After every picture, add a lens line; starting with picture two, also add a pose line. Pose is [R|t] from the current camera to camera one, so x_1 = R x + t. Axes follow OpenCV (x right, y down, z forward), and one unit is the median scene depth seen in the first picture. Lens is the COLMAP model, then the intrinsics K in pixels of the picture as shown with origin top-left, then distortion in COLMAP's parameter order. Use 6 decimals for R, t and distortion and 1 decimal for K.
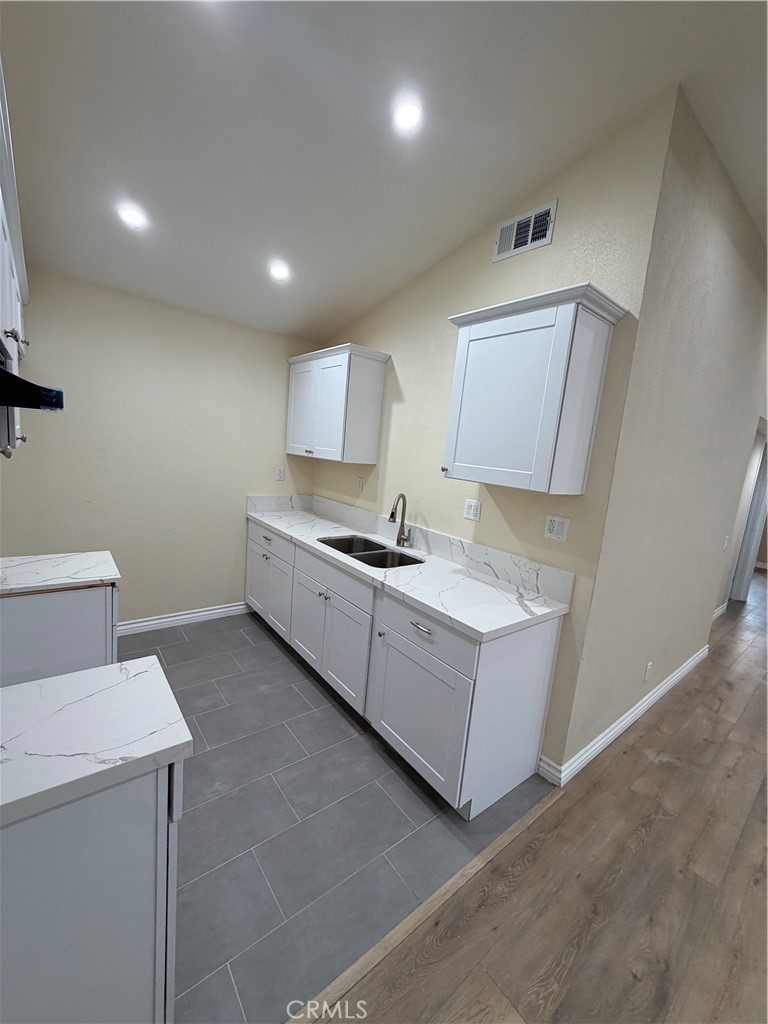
lens RADIAL K [[407.9, 0, 384.1], [0, 407.9, 511.4], [0, 0, 1]] dist [-0.003668, 0.000603]
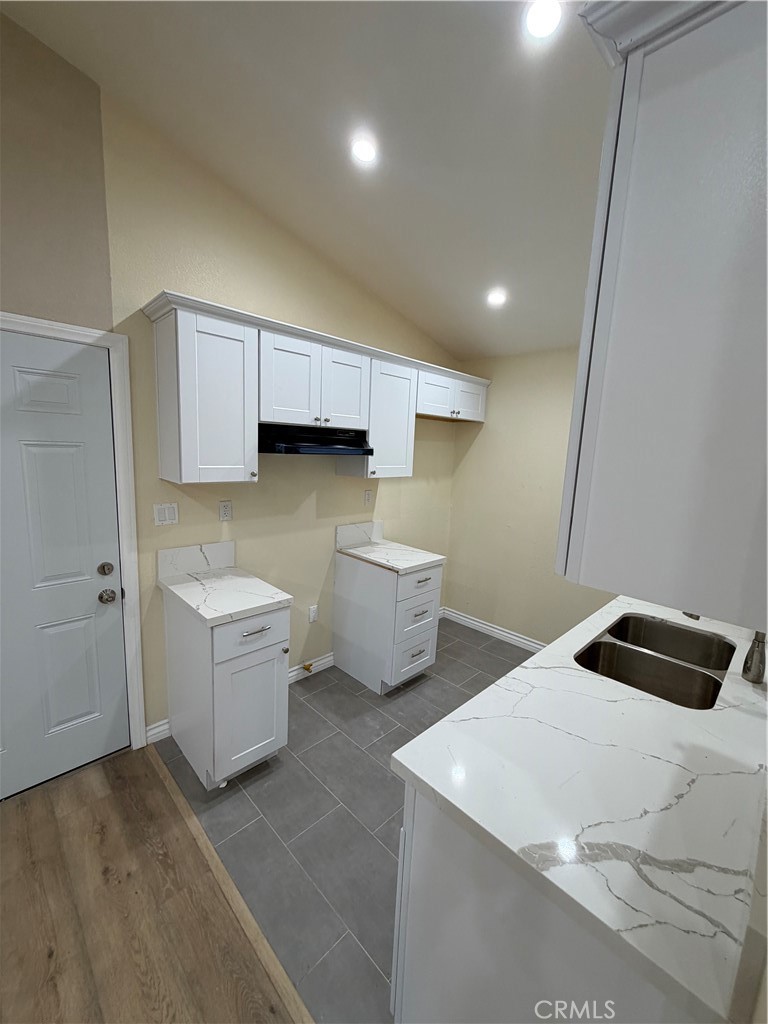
lens RADIAL K [[407.9, 0, 384.4], [0, 407.9, 508.7], [0, 0, 1]] dist [-0.003668, 0.000603]
pose [[0.115629, 0.064567, -0.991192, 0.680457], [-0.184623, 0.981893, 0.042424, -0.086203], [0.975984, 0.178091, 0.125456, 0.667999]]
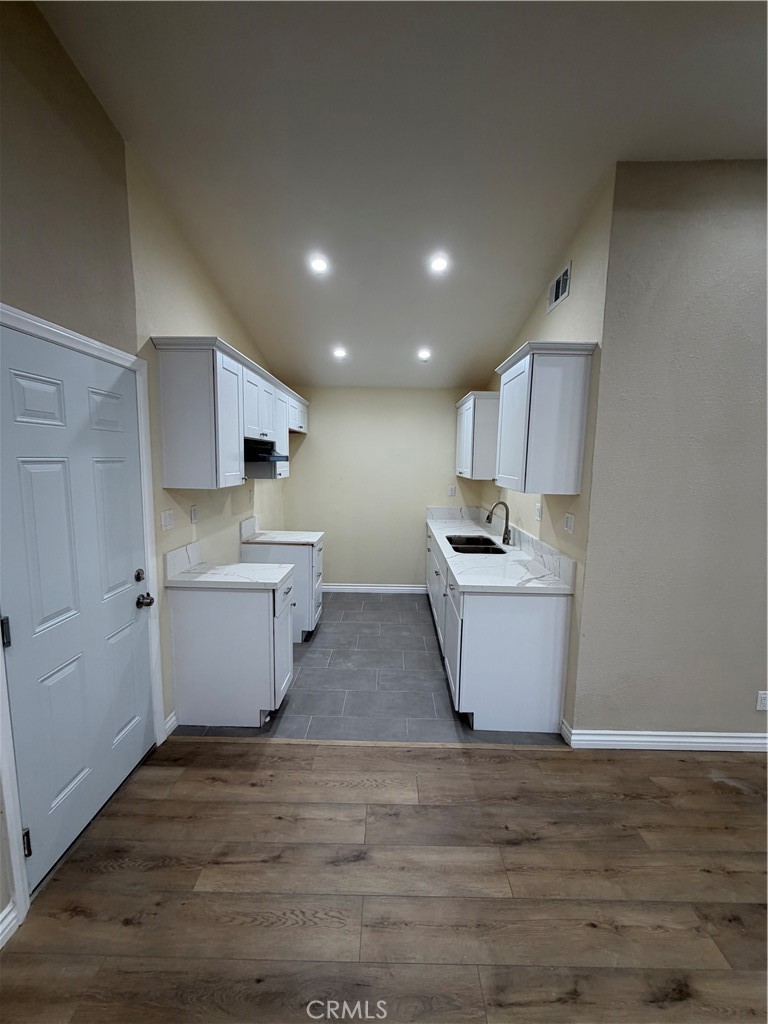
lens RADIAL K [[407.9, 0, 380.7], [0, 407.9, 511.8], [0, 0, 1]] dist [-0.003668, 0.000603]
pose [[0.764731, 0.001420, -0.644348, 0.793323], [-0.041582, 0.998022, -0.047151, 0.088995], [0.643006, 0.062851, 0.763278, -0.286012]]
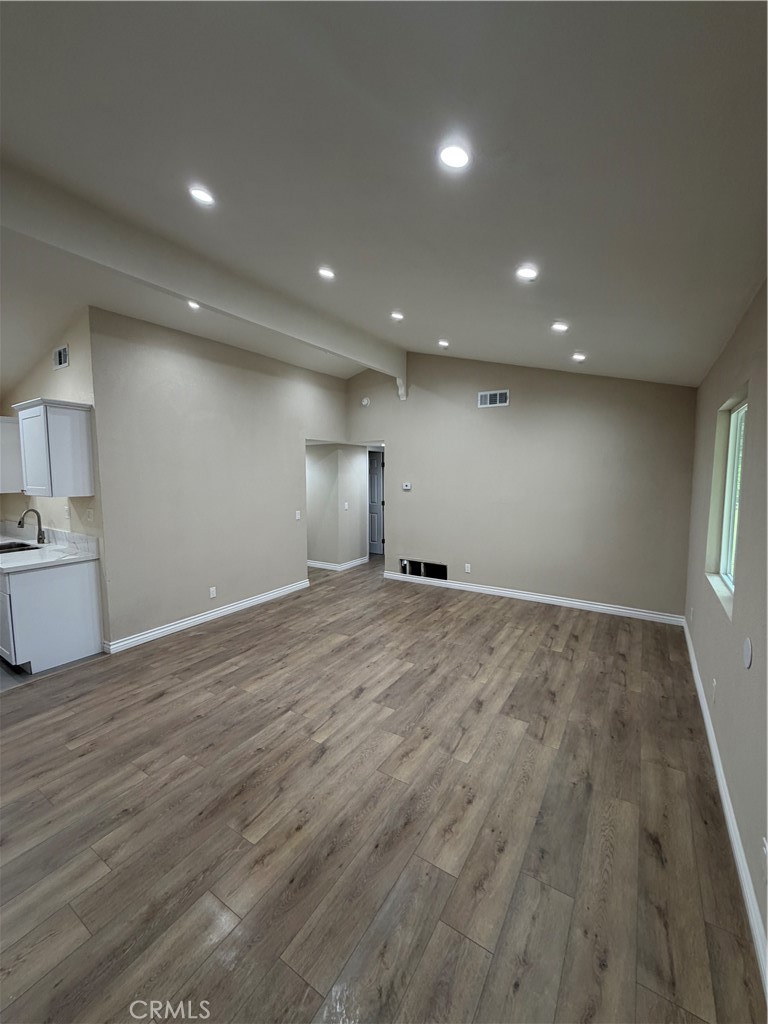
lens RADIAL K [[407.9, 0, 390.0], [0, 407.9, 508.9], [0, 0, 1]] dist [-0.003668, 0.000603]
pose [[0.941682, -0.123737, 0.312928, 1.169385], [0.140380, 0.989608, -0.031134, 0.272059], [-0.305823, 0.073247, 0.949267, -1.231580]]
